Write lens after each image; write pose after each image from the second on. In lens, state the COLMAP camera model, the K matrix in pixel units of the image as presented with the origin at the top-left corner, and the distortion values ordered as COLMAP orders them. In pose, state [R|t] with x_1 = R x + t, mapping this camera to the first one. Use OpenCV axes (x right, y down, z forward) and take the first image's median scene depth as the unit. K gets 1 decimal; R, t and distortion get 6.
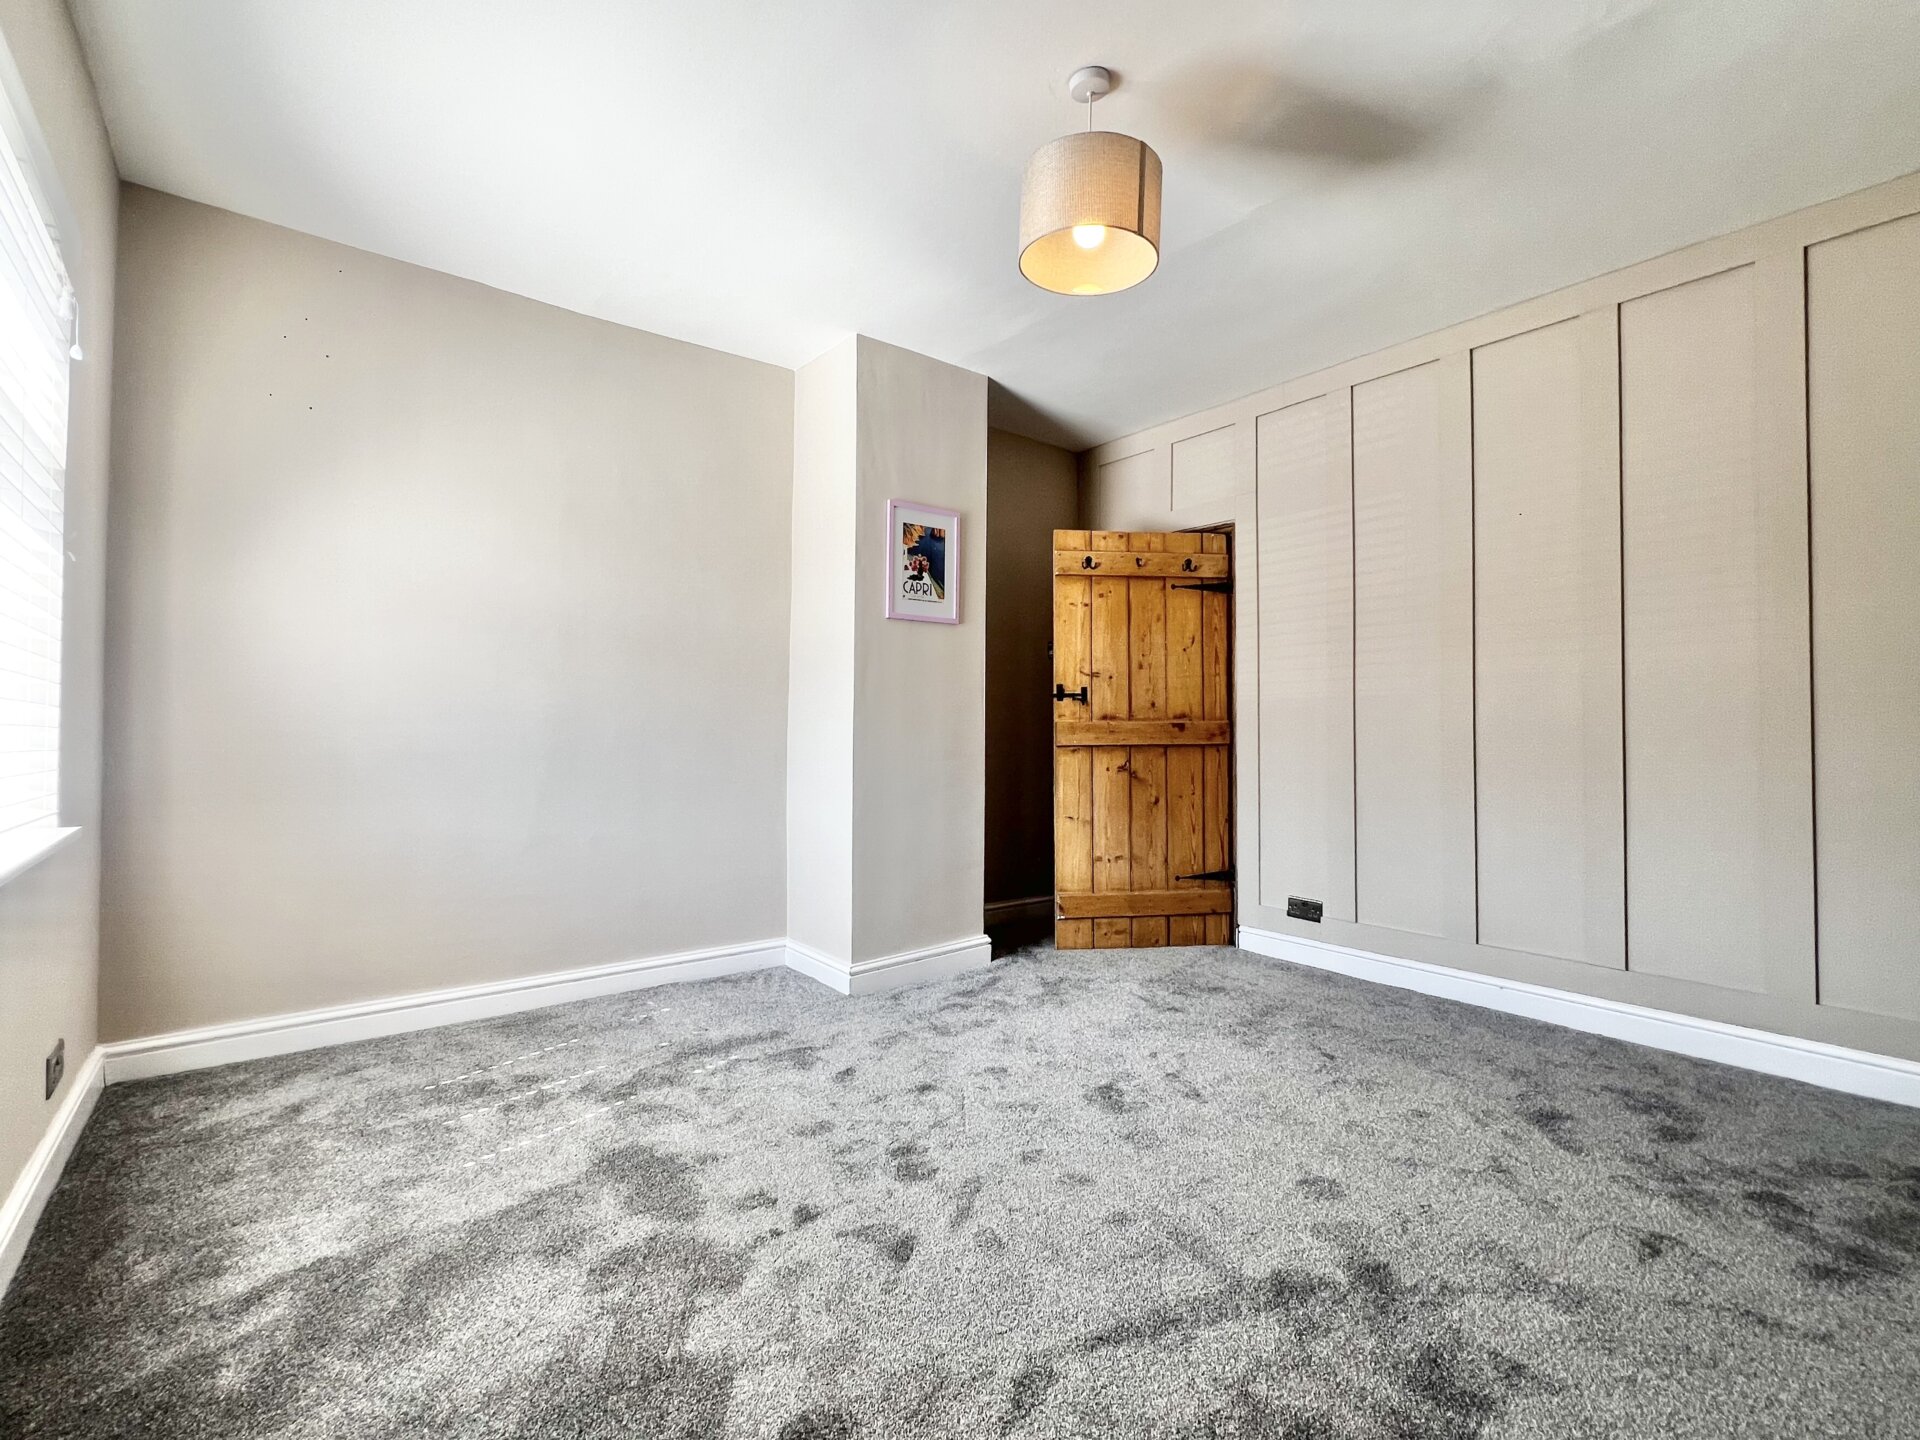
lens RADIAL K [[878.2, 0, 961.7], [0, 878.2, 718.7], [0, 0, 1]] dist [-0.004160, 0.000367]
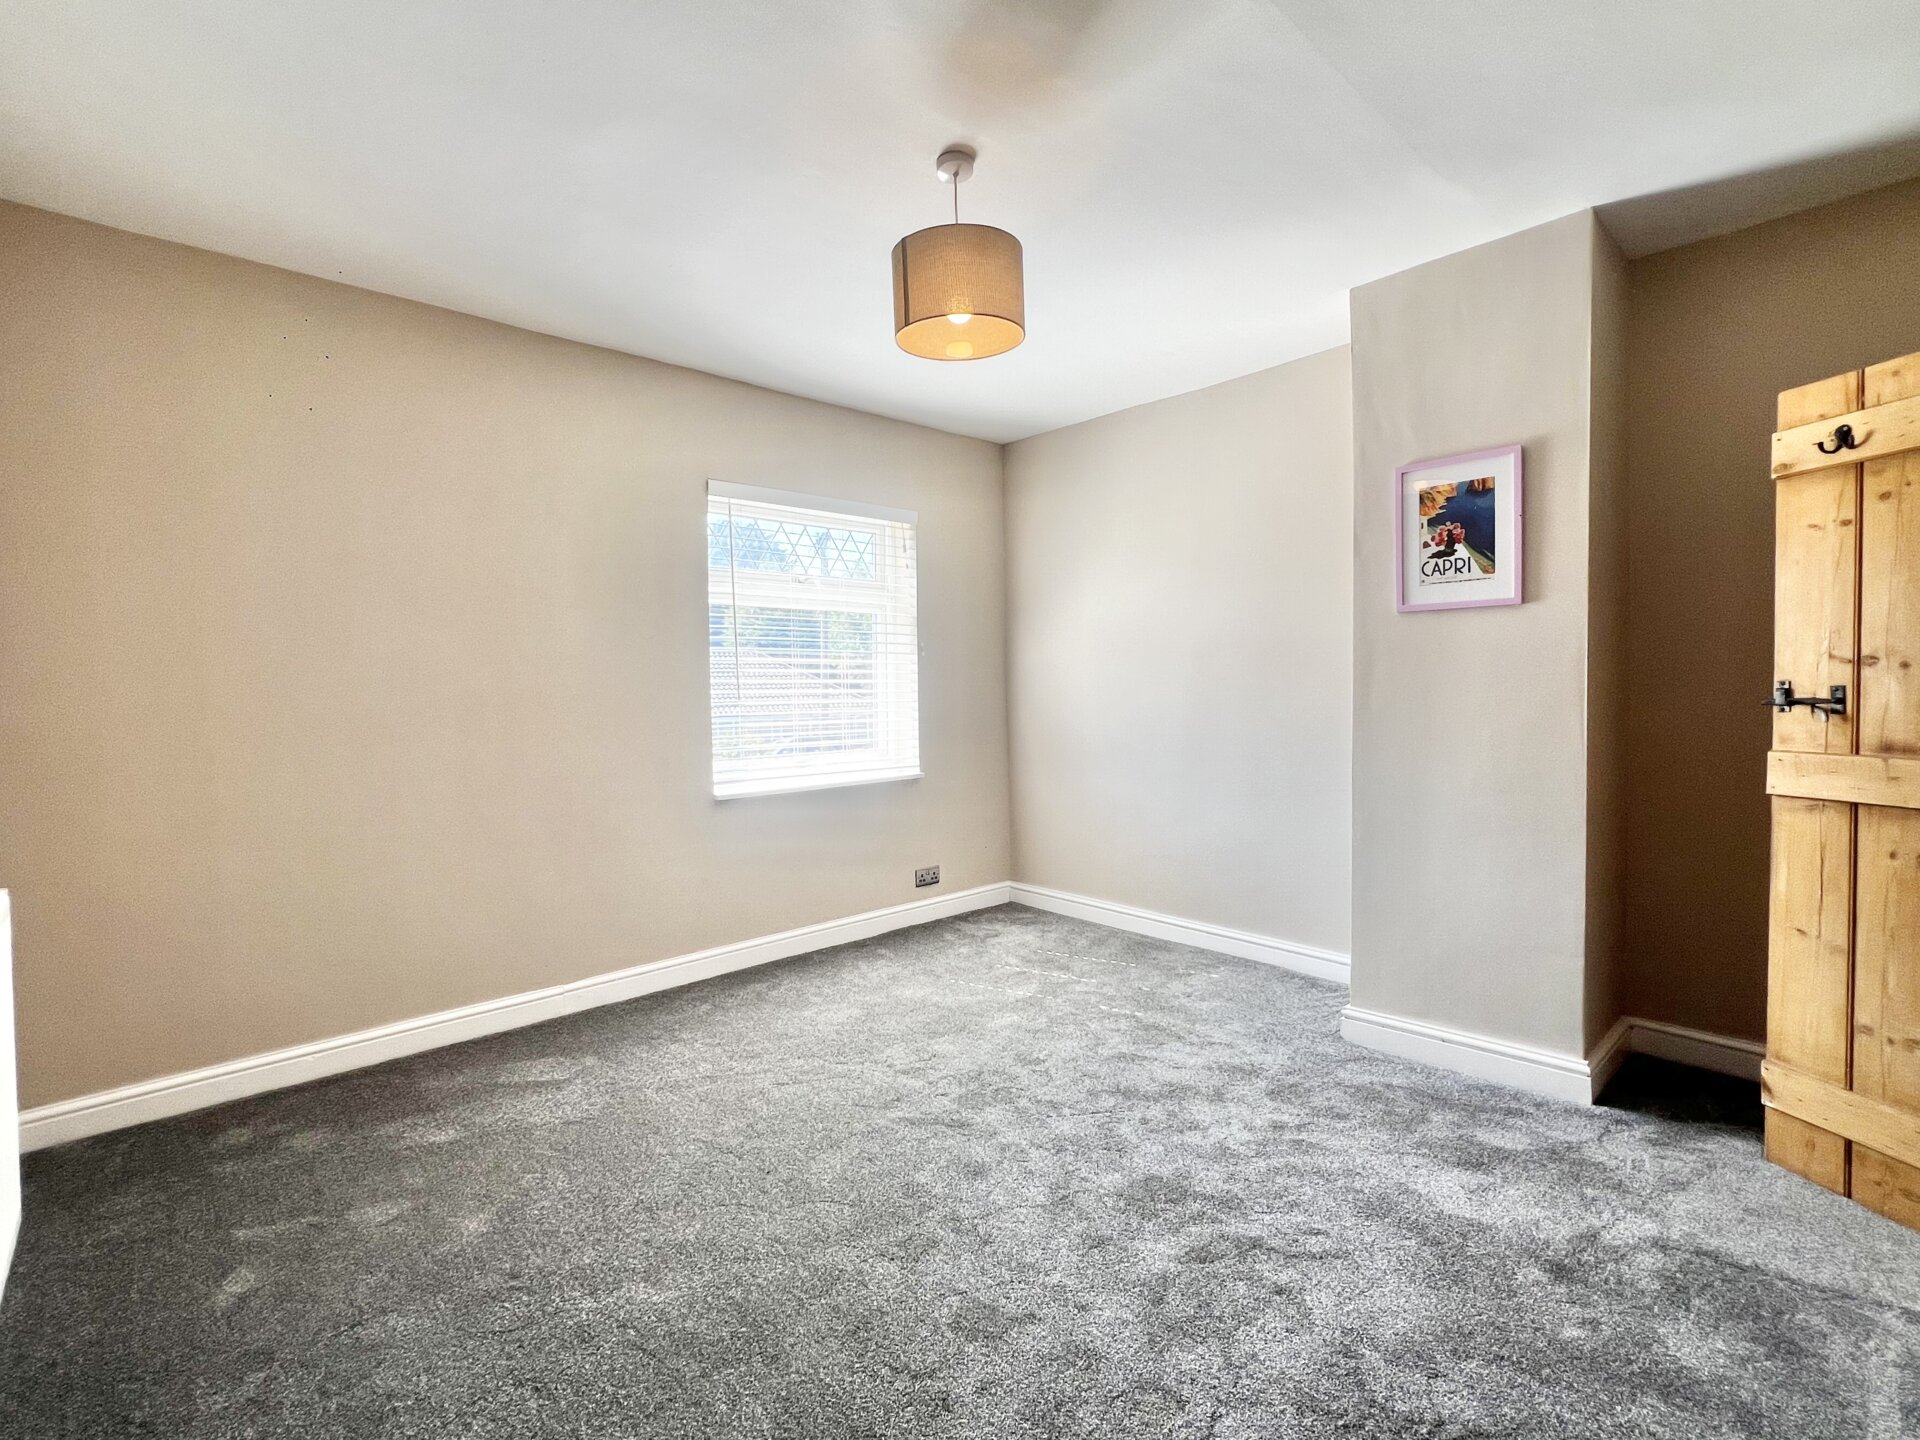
lens RADIAL K [[878.2, 0, 960.9], [0, 878.2, 719.0], [0, 0, 1]] dist [-0.004160, 0.000367]
pose [[0.071548, 0.035350, -0.996811, 0.694959], [0.021665, 0.999081, 0.036985, -0.053106], [0.997202, -0.024242, 0.070717, 0.518635]]
